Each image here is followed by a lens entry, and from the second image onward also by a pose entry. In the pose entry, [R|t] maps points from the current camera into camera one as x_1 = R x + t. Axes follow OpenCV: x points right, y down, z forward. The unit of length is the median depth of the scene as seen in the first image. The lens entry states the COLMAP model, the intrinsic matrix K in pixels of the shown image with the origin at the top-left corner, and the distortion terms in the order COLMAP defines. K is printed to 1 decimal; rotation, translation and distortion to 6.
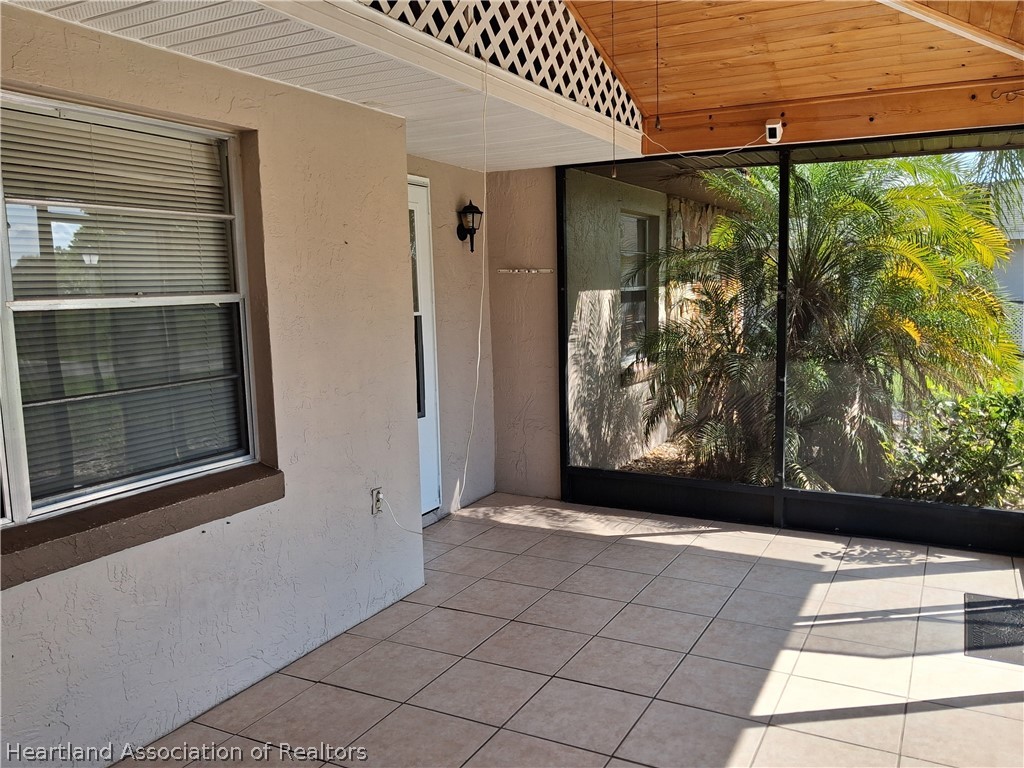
lens RADIAL K [[817.1, 0, 529.4], [0, 817.1, 397.6], [0, 0, 1]] dist [-0.005902, -0.008089]
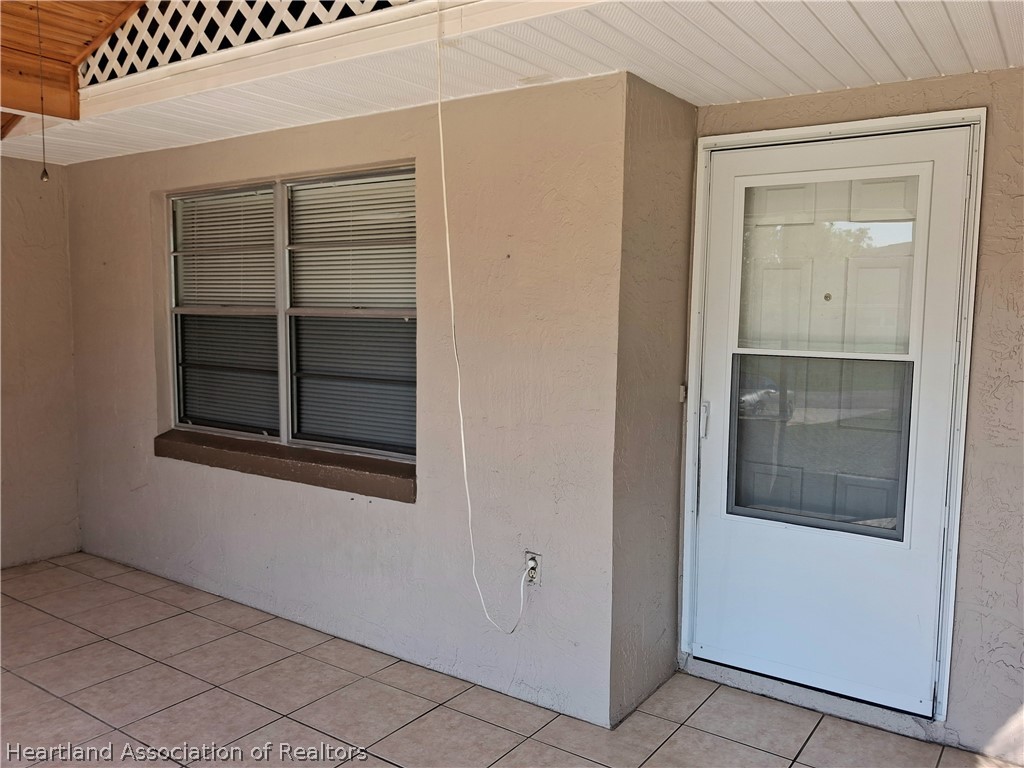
lens RADIAL K [[817.1, 0, 529.4], [0, 817.1, 397.6], [0, 0, 1]] dist [-0.005902, -0.008089]
pose [[-0.110480, 0.125260, -0.985953, 0.705624], [-0.150630, 0.978456, 0.141186, -0.182193], [0.982397, 0.164113, -0.089232, 1.242414]]
